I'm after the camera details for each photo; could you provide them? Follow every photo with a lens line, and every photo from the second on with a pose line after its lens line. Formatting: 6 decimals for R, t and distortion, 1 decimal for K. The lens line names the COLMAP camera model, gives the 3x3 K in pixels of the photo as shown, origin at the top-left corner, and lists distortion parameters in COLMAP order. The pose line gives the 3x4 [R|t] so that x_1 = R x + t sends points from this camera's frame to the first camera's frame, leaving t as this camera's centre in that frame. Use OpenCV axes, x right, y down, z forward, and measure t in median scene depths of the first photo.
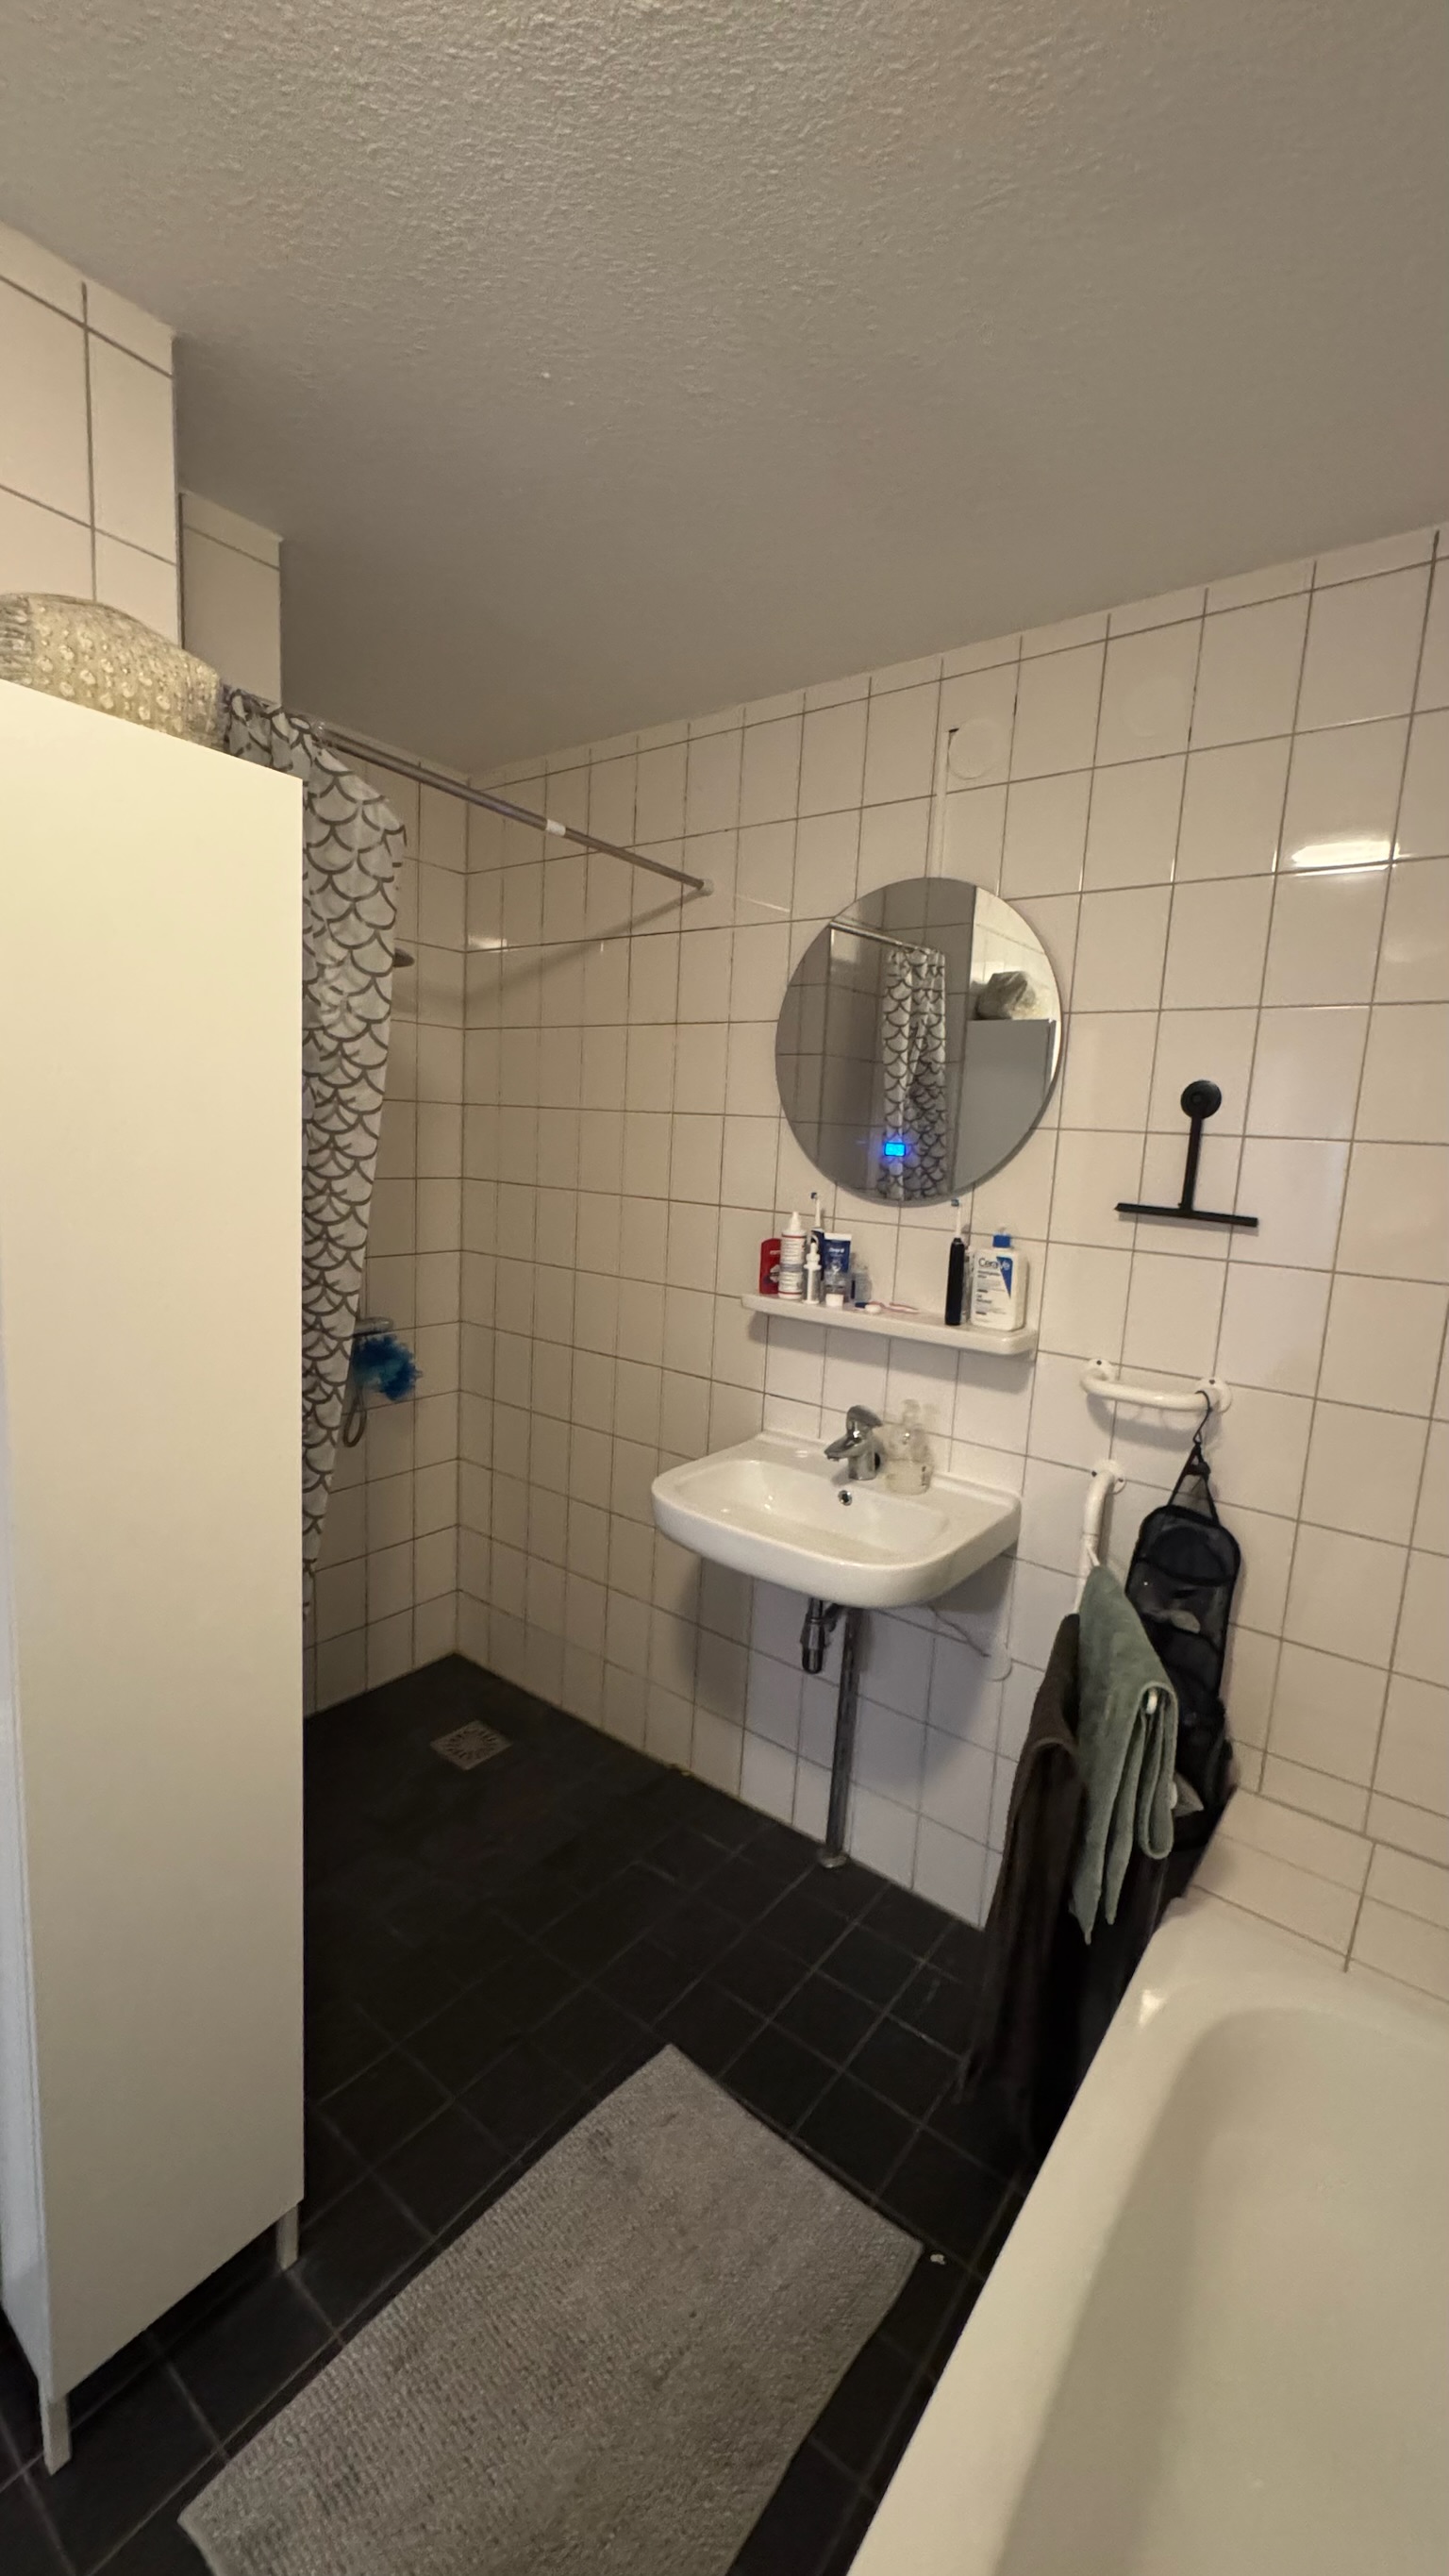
lens RADIAL K [[1023.2, 0, 713.9], [0, 1023.2, 1286.1], [0, 0, 1]] dist [-0.007014, 0.000291]
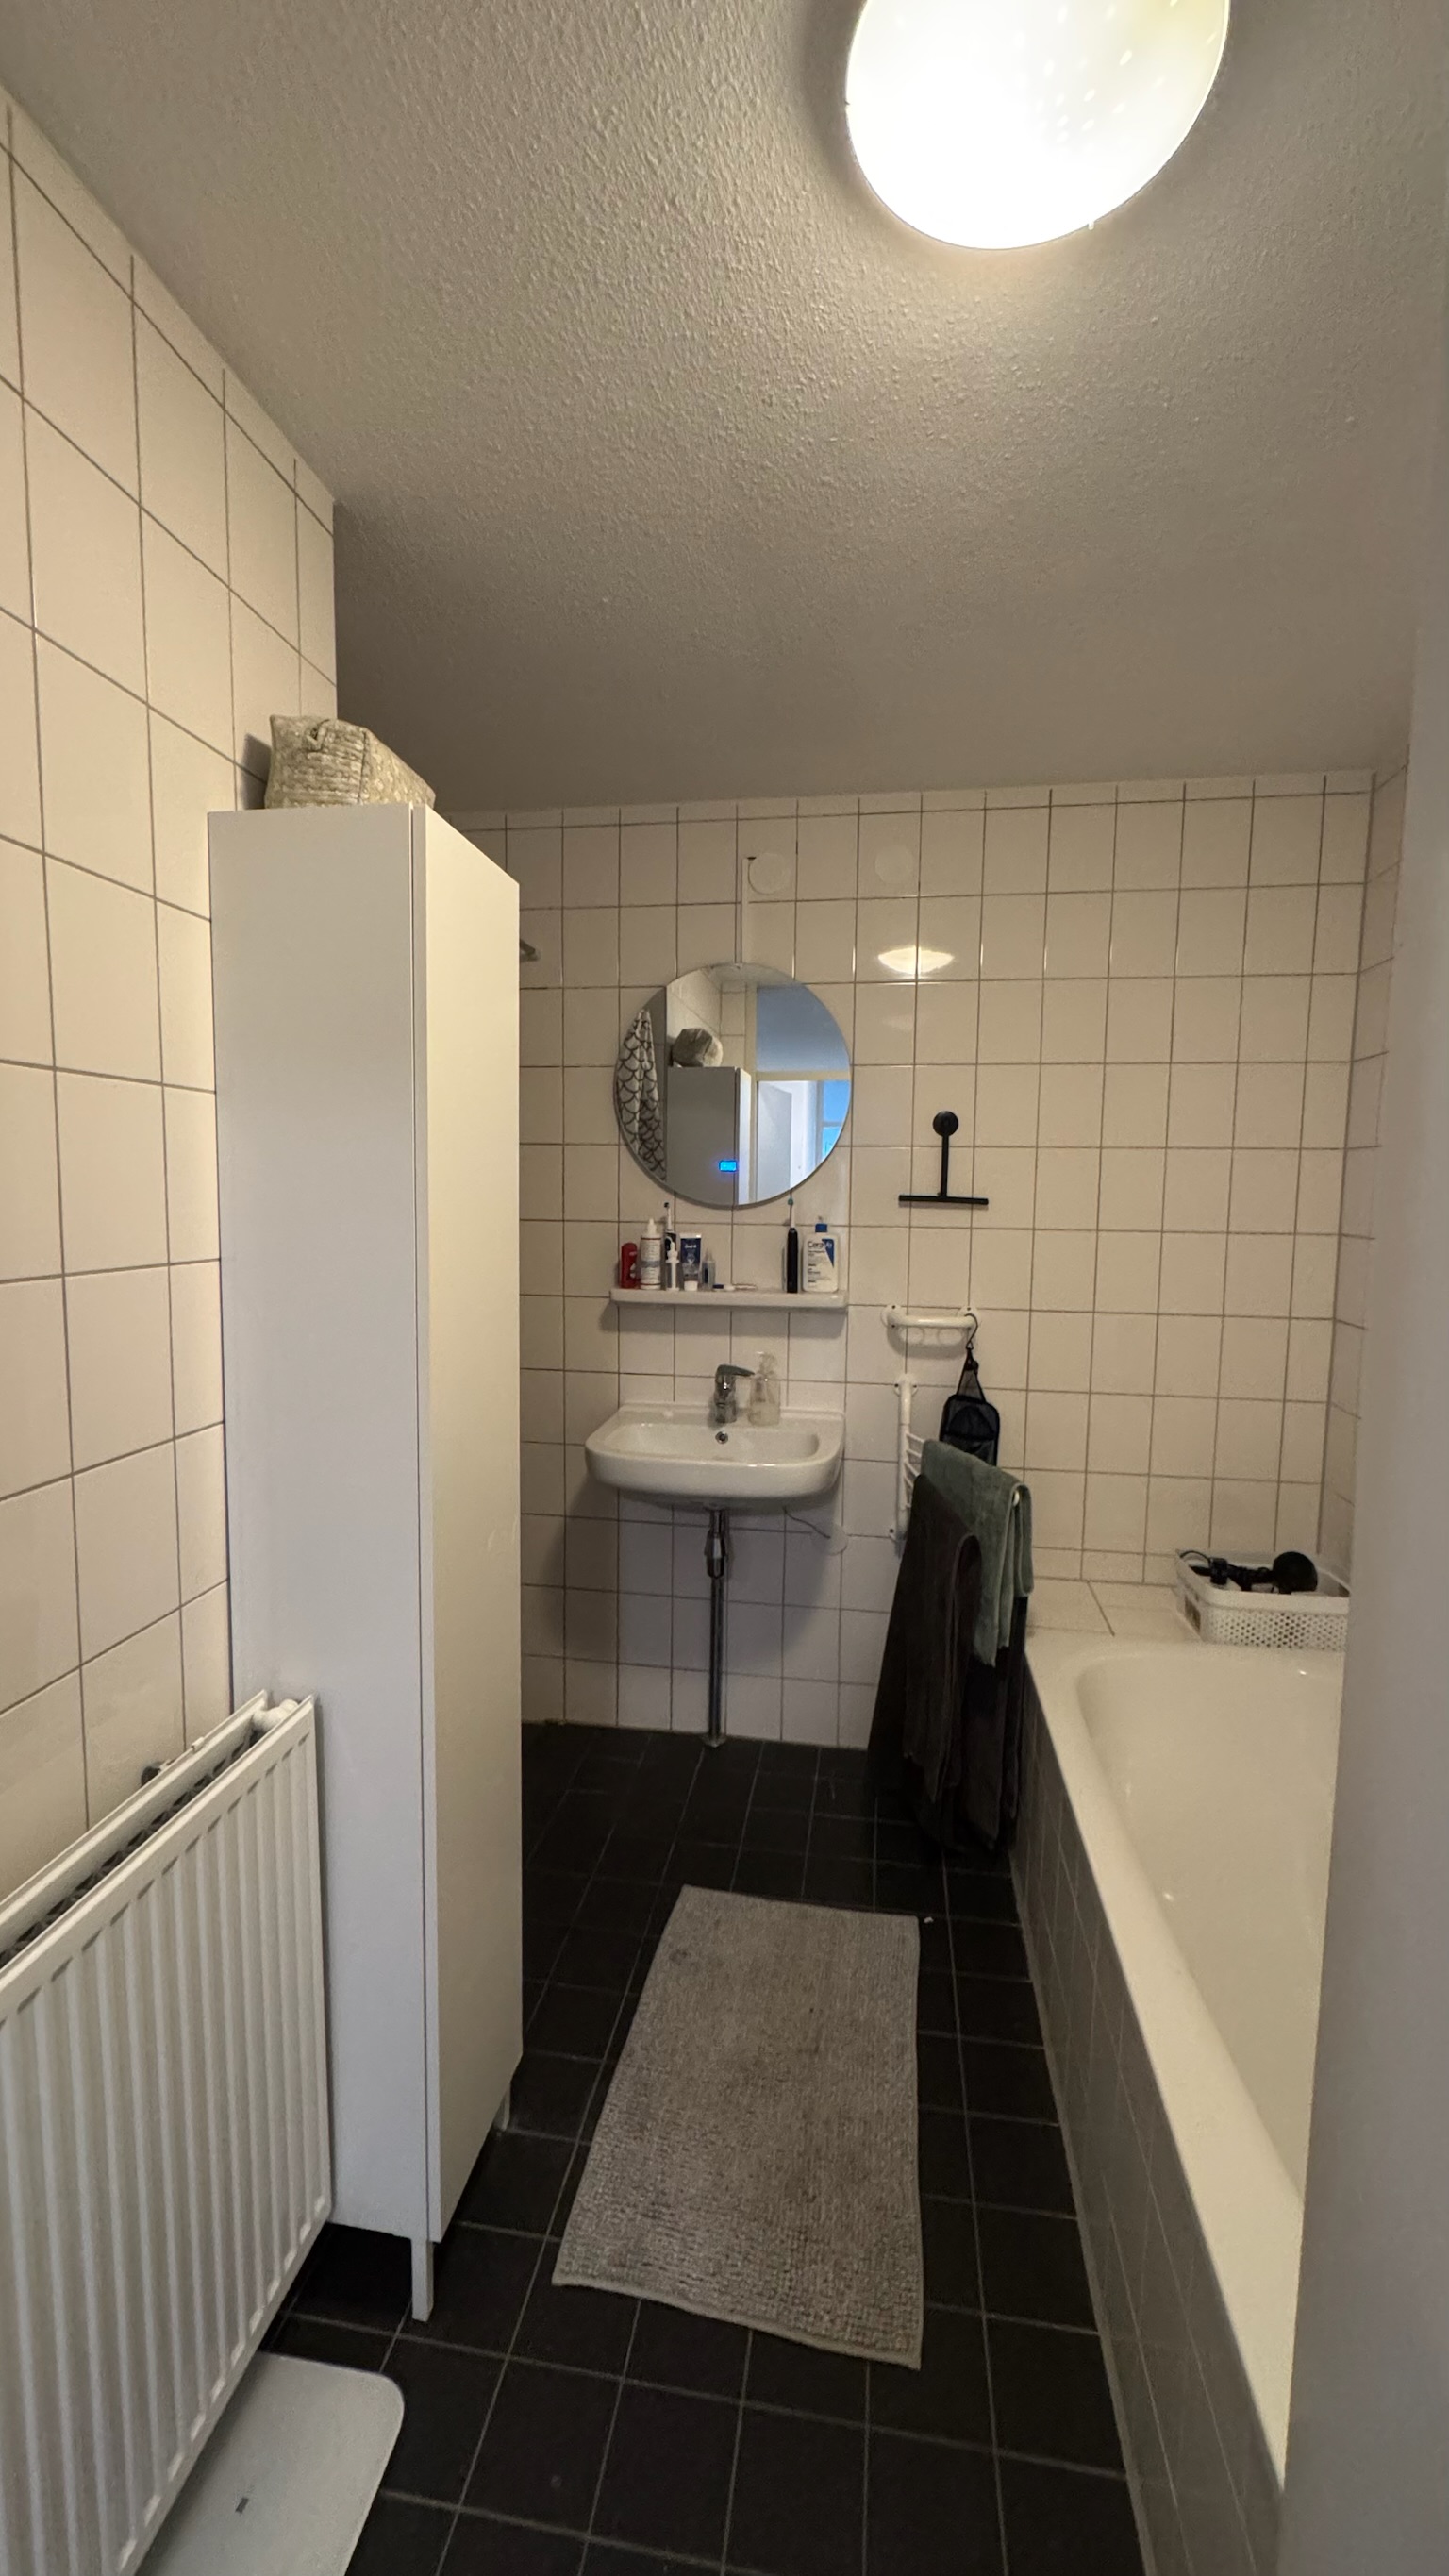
lens RADIAL K [[1023.2, 0, 713.9], [0, 1023.2, 1286.1], [0, 0, 1]] dist [-0.007014, 0.000291]
pose [[0.878501, -0.086279, 0.469884, -0.491289], [0.104274, 0.994472, -0.012348, 0.035233], [-0.466221, 0.059844, 0.882642, -0.144089]]
